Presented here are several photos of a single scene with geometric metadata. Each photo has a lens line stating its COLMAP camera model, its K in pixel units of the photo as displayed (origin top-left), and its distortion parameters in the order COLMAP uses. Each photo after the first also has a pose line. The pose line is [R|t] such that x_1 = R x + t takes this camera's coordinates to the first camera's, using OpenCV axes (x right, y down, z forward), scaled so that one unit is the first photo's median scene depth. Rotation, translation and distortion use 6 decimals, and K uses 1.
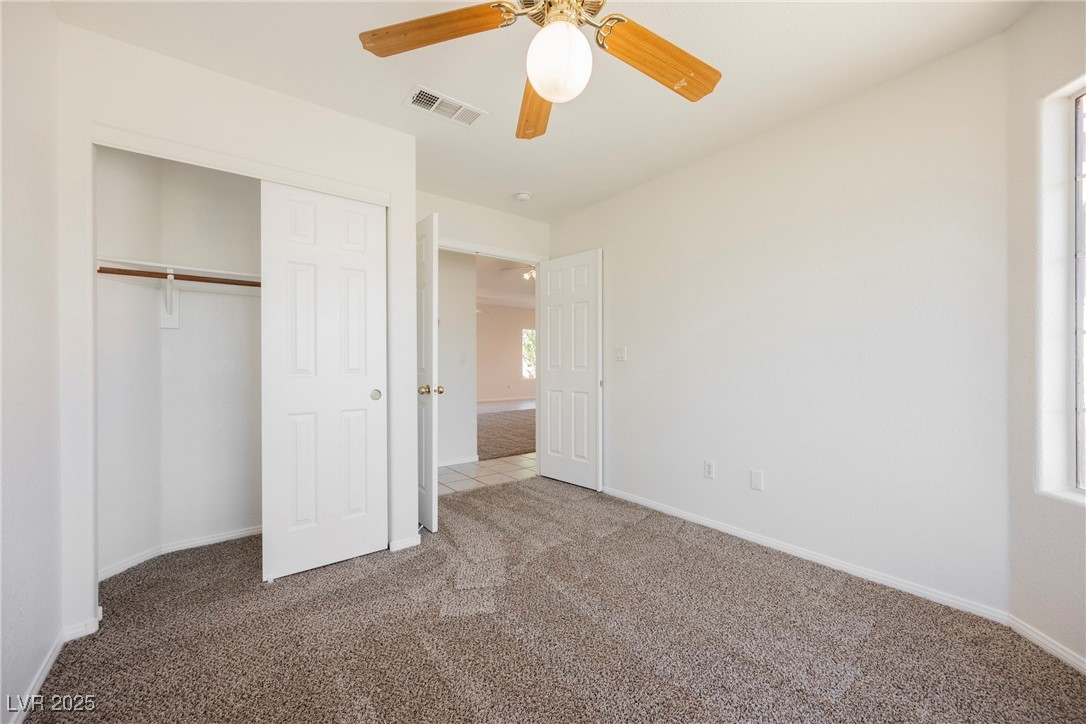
lens RADIAL K [[435.3, 0, 555.9], [0, 435.3, 363.4], [0, 0, 1]] dist [-0.000061, -0.000069]
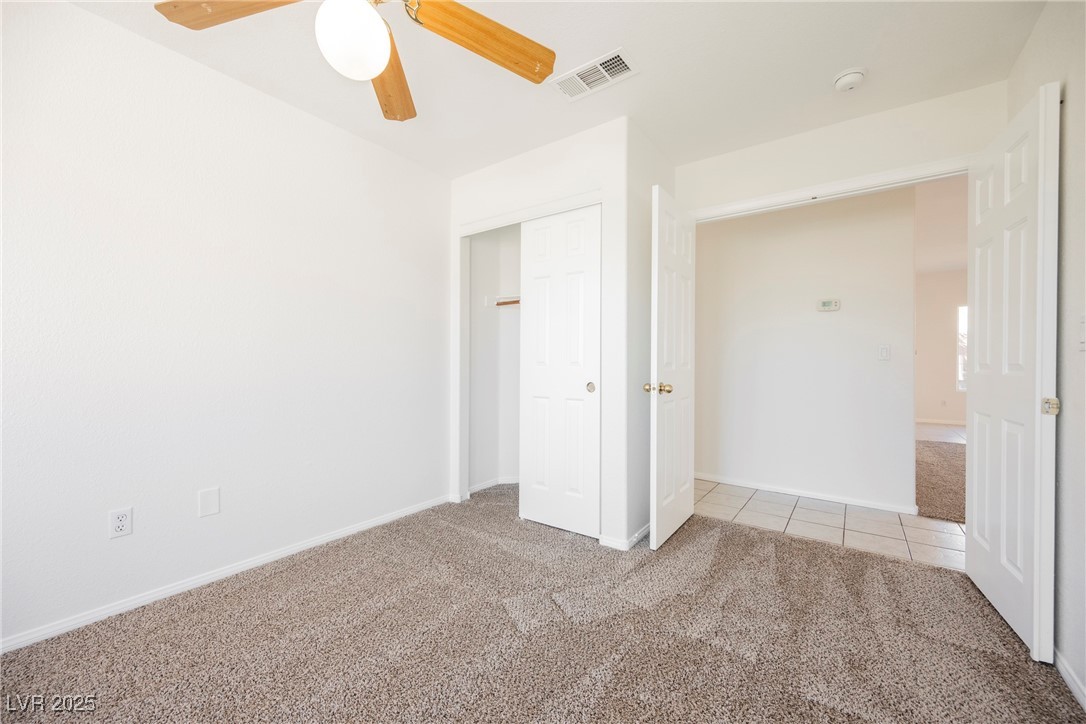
lens RADIAL K [[435.3, 0, 555.9], [0, 435.3, 363.4], [0, 0, 1]] dist [-0.000061, -0.000069]
pose [[0.256235, 0.005968, -0.966596, 0.476397], [-0.008366, 0.999957, 0.003956, 0.009289], [0.966578, 0.007073, 0.256274, 0.535751]]
